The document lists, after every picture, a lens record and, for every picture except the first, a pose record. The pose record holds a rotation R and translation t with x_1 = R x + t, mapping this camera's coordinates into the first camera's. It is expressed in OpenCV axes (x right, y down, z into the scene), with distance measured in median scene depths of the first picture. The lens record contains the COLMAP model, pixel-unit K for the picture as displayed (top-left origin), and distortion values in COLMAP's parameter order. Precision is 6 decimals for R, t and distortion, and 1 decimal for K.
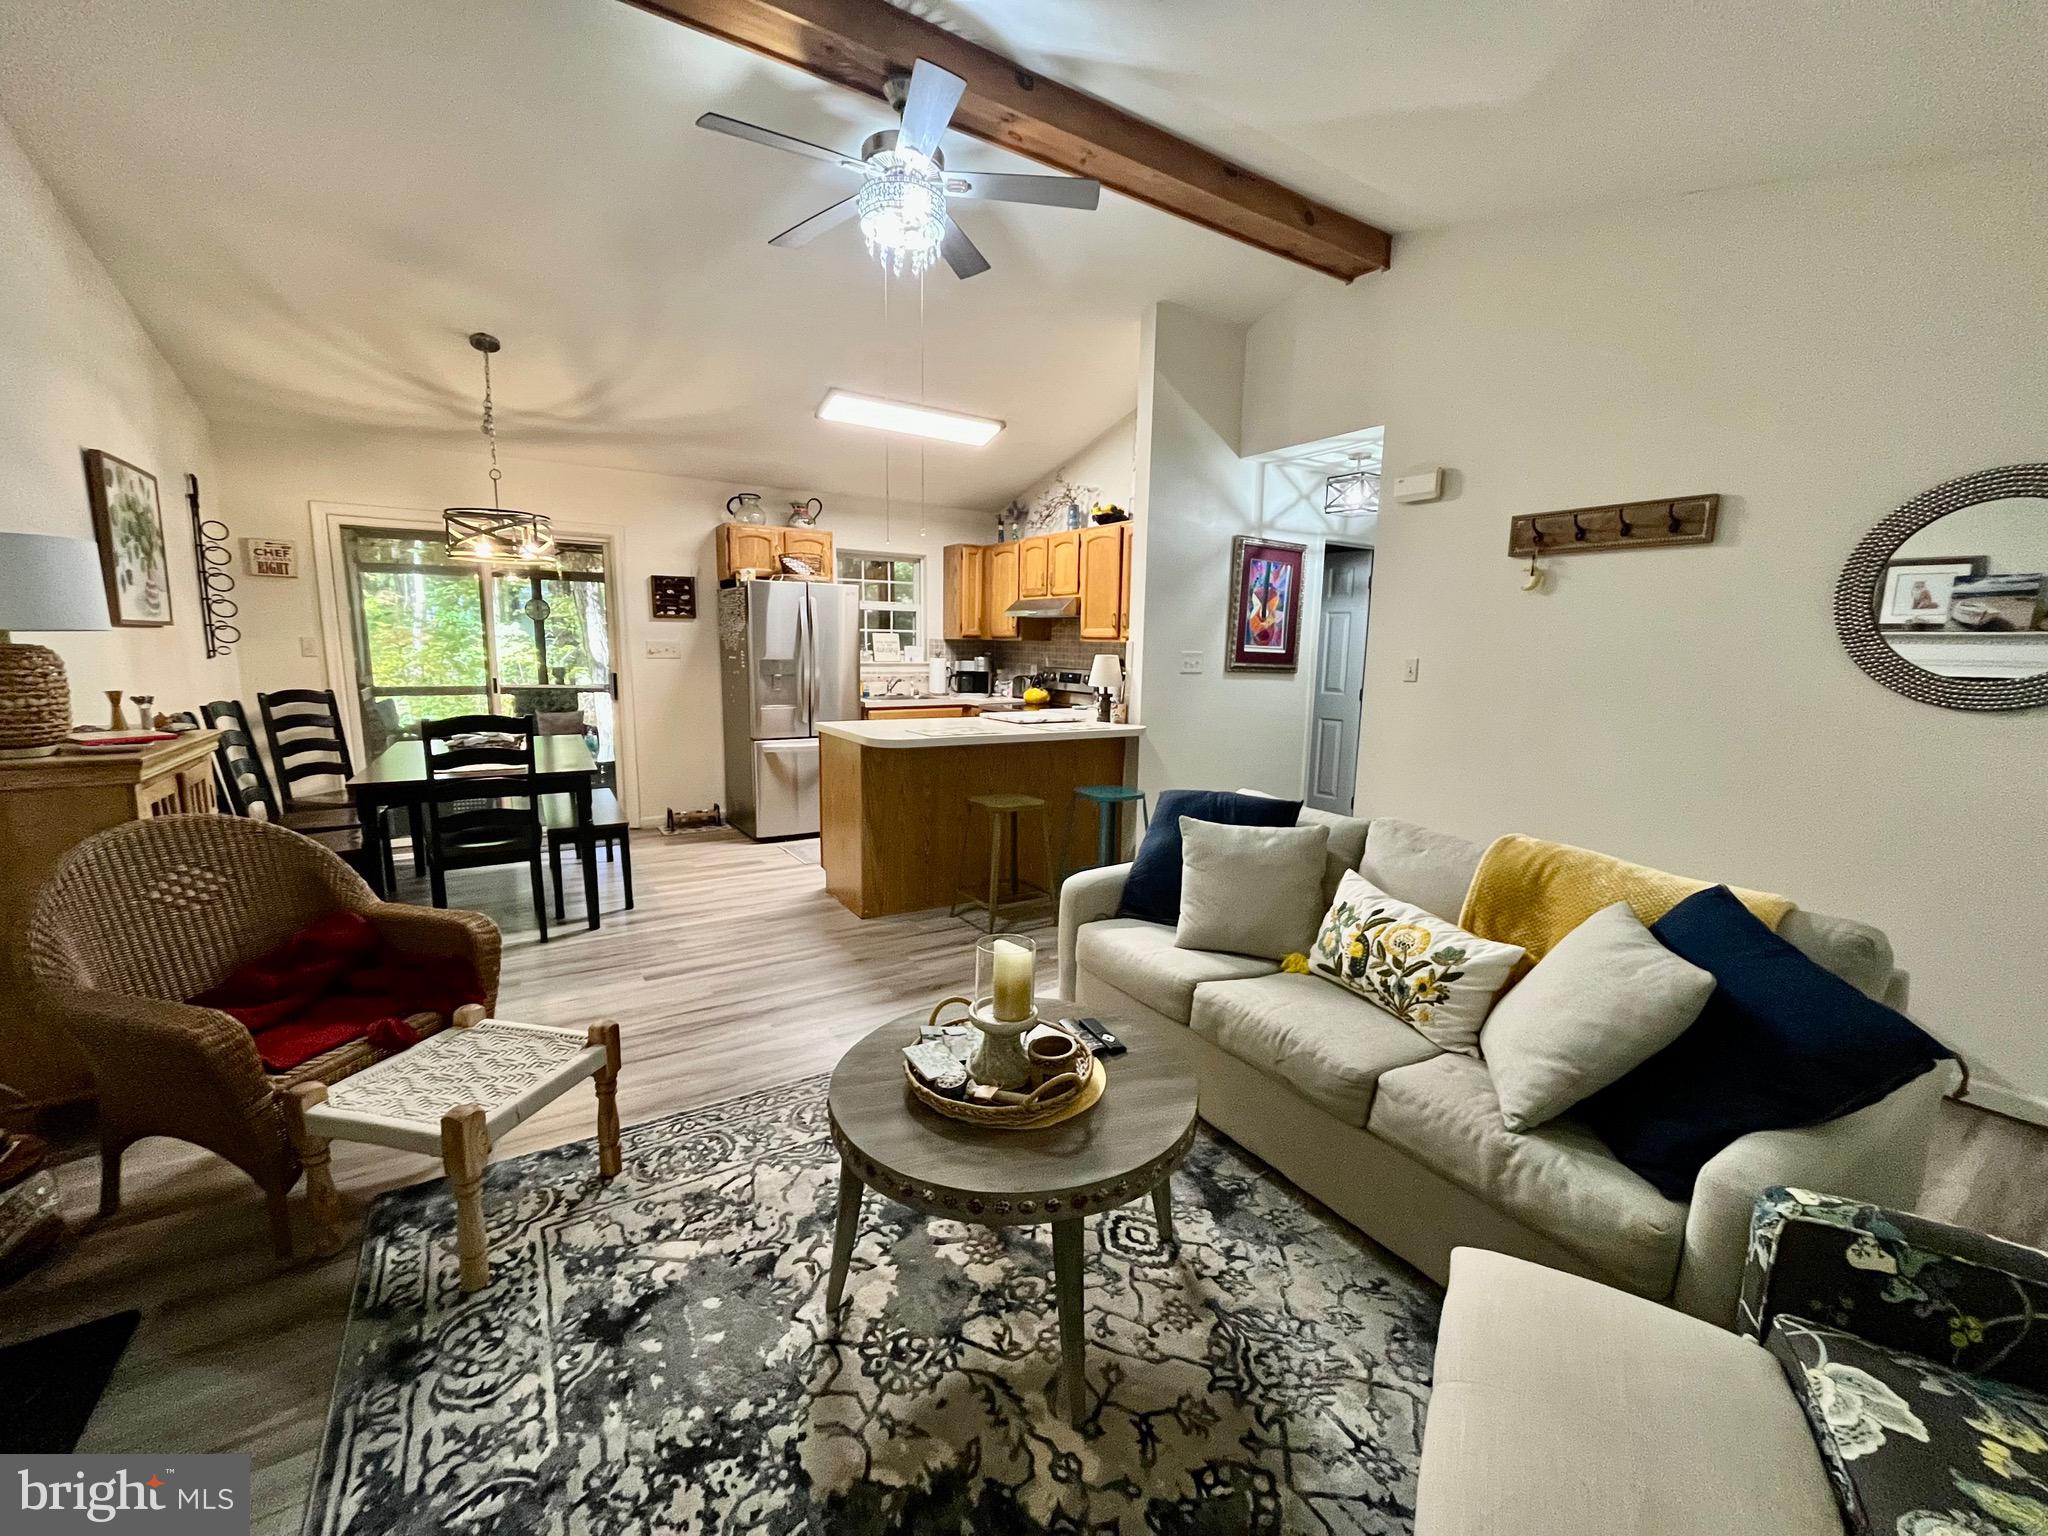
lens RADIAL K [[826.3, 0, 1025.6], [0, 826.3, 770.8], [0, 0, 1]] dist [-0.002392, -0.000597]
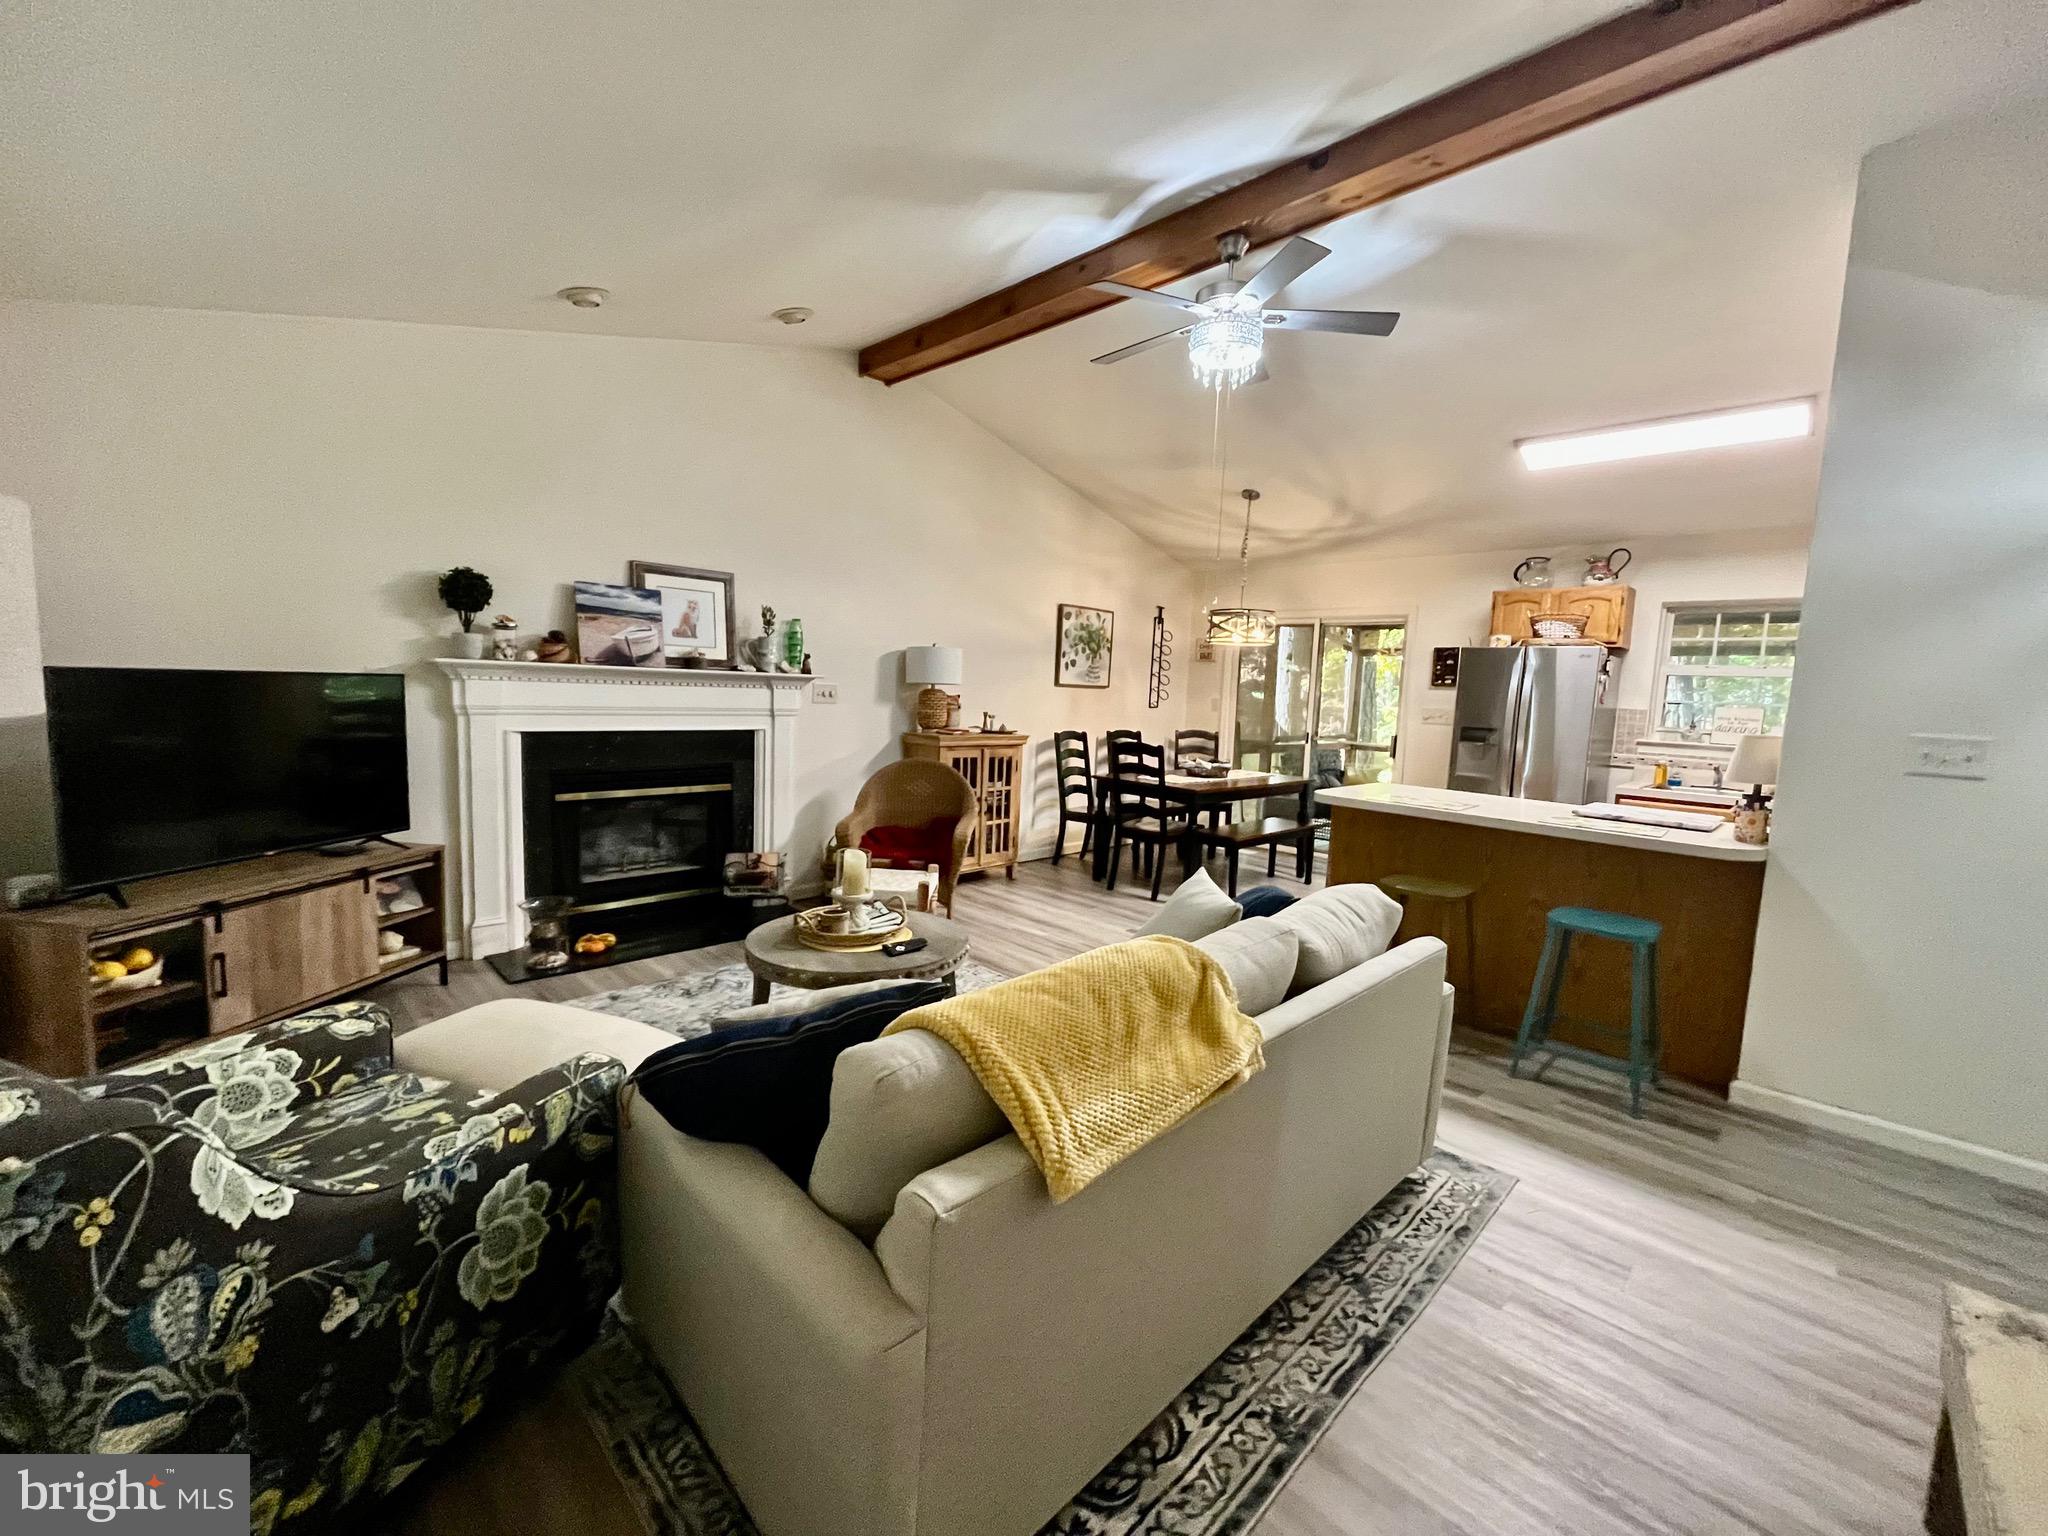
lens RADIAL K [[826.3, 0, 1025.6], [0, 826.3, 770.8], [0, 0, 1]] dist [-0.002392, -0.000597]
pose [[0.209847, 0.090376, -0.973548, 0.505711], [-0.188237, 0.980826, 0.050478, -0.032217], [0.959443, 0.172665, 0.222835, 0.274435]]
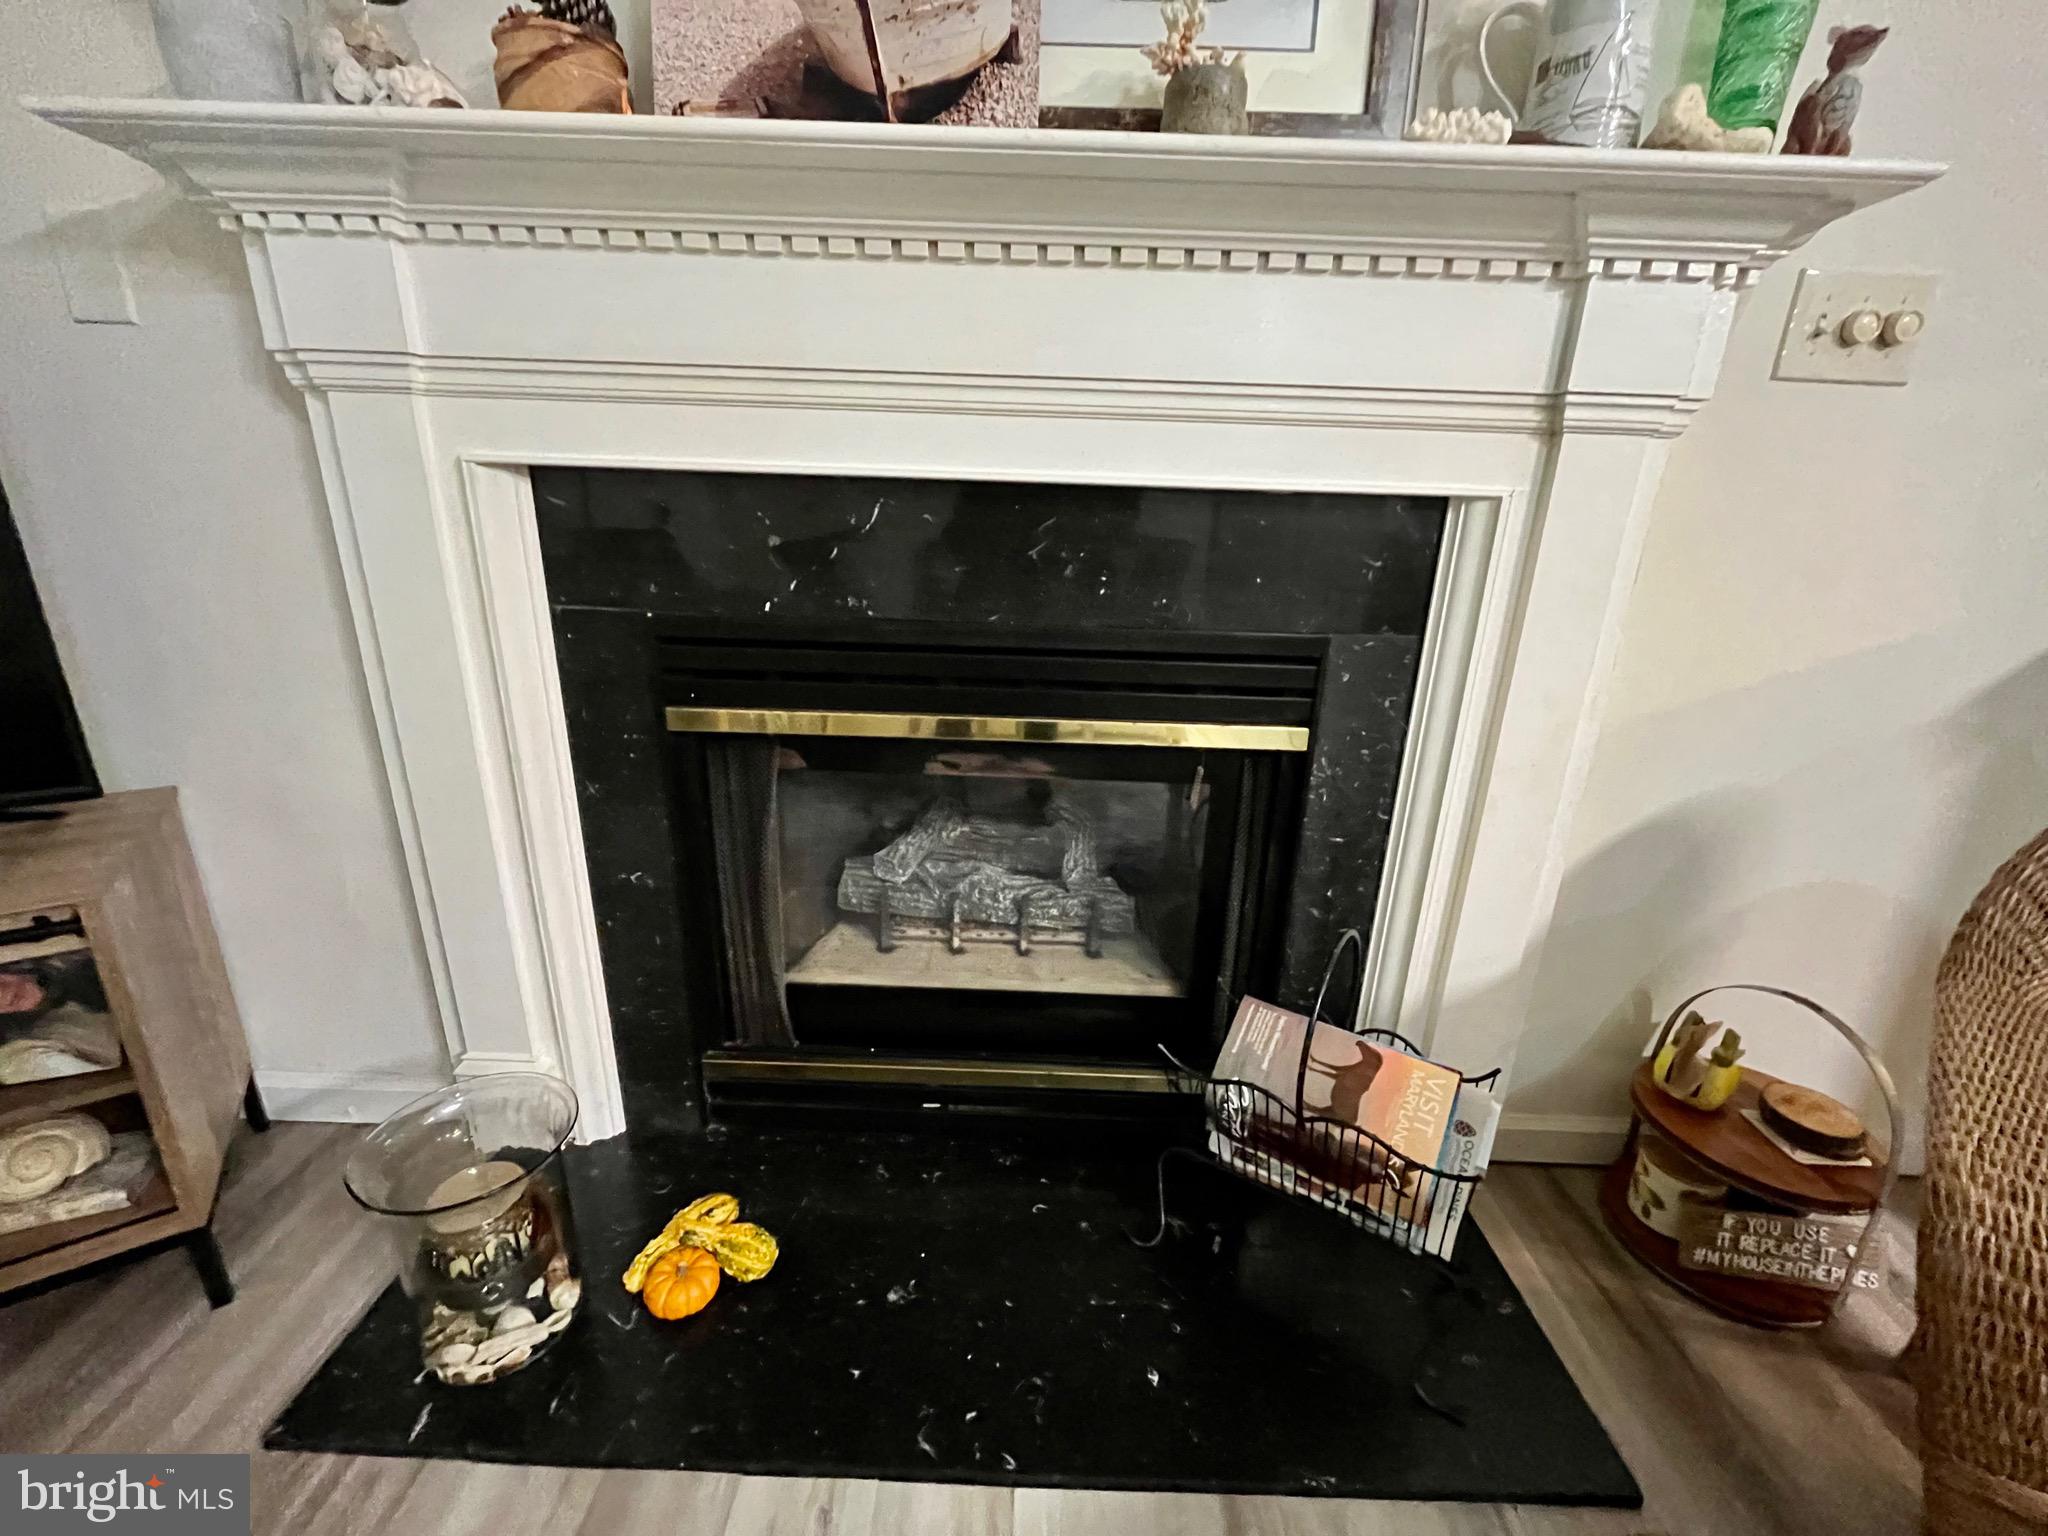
lens RADIAL K [[826.3, 0, 1025.6], [0, 826.3, 770.8], [0, 0, 1]] dist [-0.002392, -0.000597]
pose [[-0.548467, 0.222267, -0.806090, -0.149541], [-0.170283, 0.914133, 0.367919, 0.024553], [0.818650, 0.339054, -0.463524, 0.219853]]
